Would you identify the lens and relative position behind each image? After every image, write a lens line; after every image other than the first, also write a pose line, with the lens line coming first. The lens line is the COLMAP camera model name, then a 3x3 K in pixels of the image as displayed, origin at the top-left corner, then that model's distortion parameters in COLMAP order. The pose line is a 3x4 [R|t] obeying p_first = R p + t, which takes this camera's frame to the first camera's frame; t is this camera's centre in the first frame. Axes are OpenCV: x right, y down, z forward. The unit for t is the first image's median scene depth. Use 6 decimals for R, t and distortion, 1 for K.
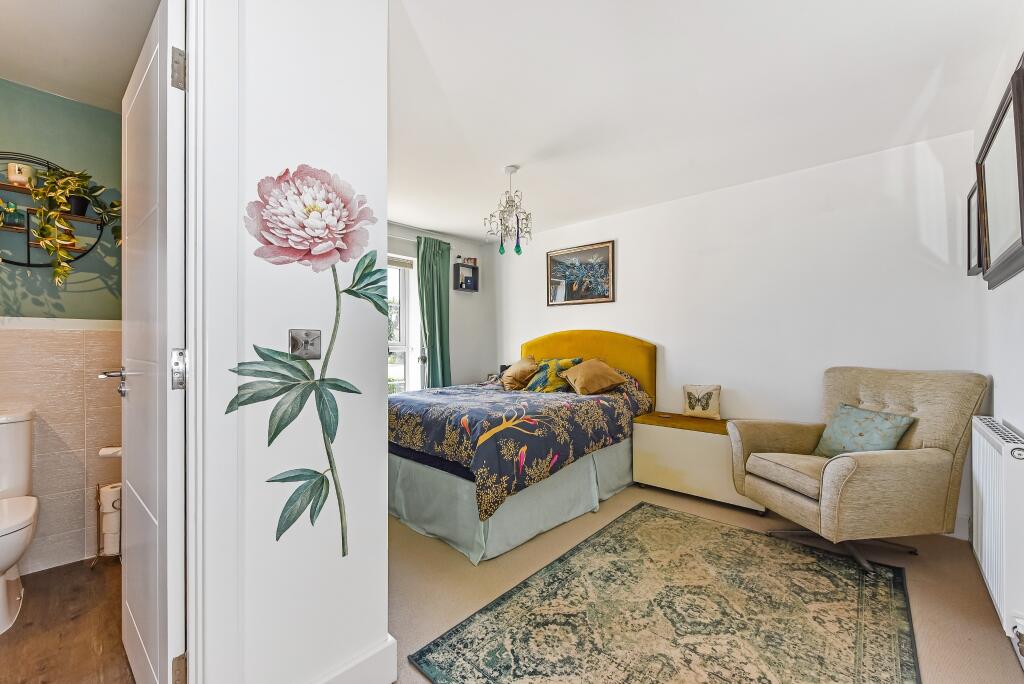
lens RADIAL K [[403.8, 0, 504.0], [0, 403.8, 343.0], [0, 0, 1]] dist [0.002699, -0.000036]
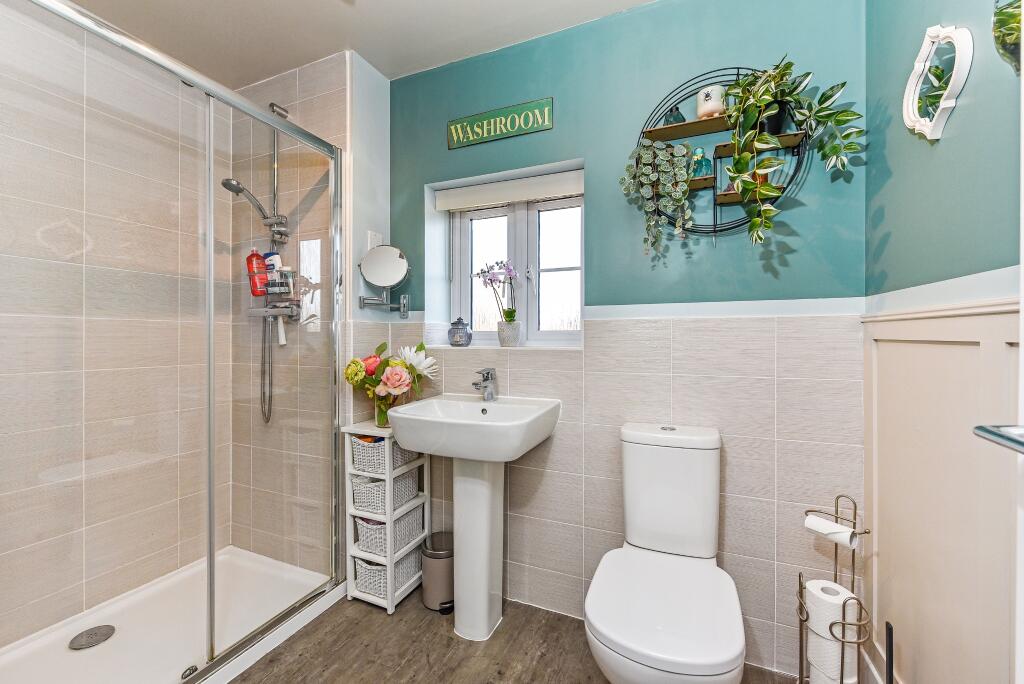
lens RADIAL K [[403.8, 0, 504.0], [0, 403.8, 343.0], [0, 0, 1]] dist [0.002699, -0.000036]
pose [[0.343792, 0.005275, -0.939031, -0.529260], [-0.002023, 0.999986, 0.004877, 0.007391], [0.939044, 0.000223, 0.343798, 0.340857]]
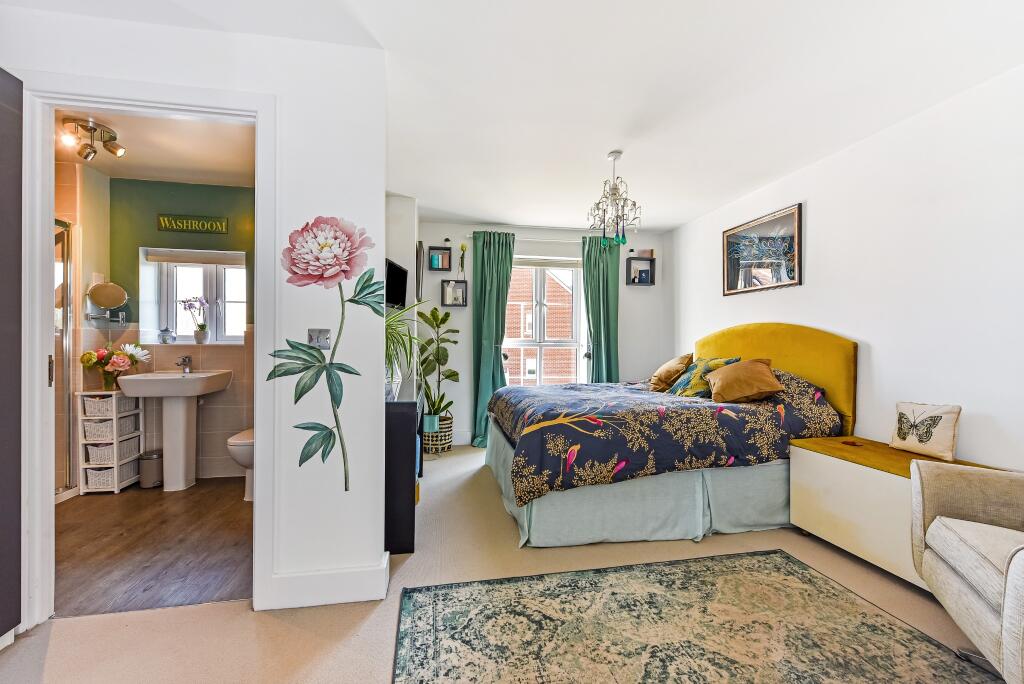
lens RADIAL K [[401.2, 0, 508.4], [0, 401.2, 341.2], [0, 0, 1]] dist [0.004162, -0.003090]
pose [[0.803747, 0.002141, -0.594968, 0.471125], [-0.001632, 0.999998, 0.001394, 0.004589], [0.594969, -0.000149, 0.803748, 0.118461]]
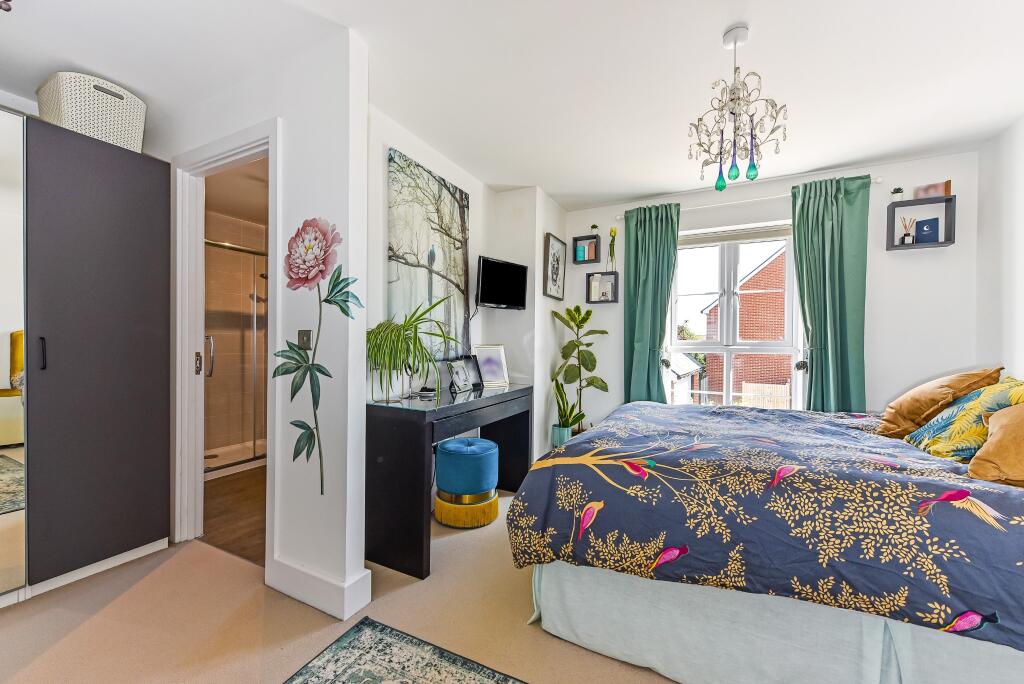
lens RADIAL K [[403.4, 0, 507.8], [0, 403.4, 346.1], [0, 0, 1]] dist [-0.001092, -0.000449]
pose [[0.286618, 0.006385, -0.958024, 0.587042], [-0.002341, 0.999979, 0.005965, 0.007851], [0.958042, 0.000533, 0.286627, 0.652229]]
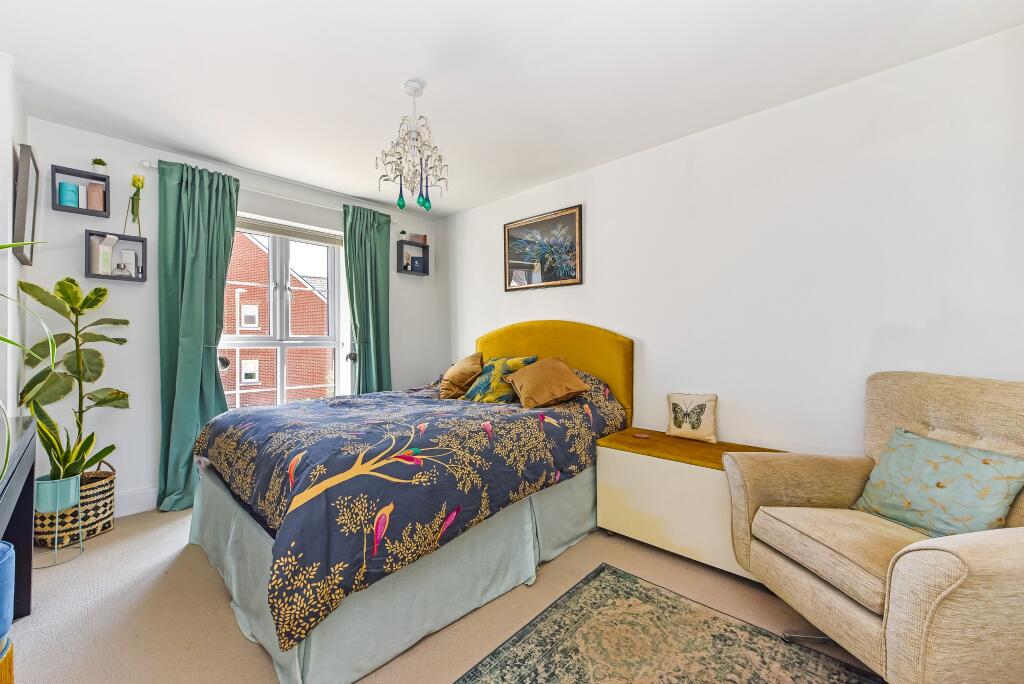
lens RADIAL K [[401.2, 0, 508.4], [0, 401.2, 341.2], [0, 0, 1]] dist [0.004162, -0.003090]
pose [[0.999998, 0.001039, -0.001714, 0.221866], [-0.001026, 0.999971, 0.007588, 0.003959], [0.001722, -0.007587, 0.999970, 0.380014]]
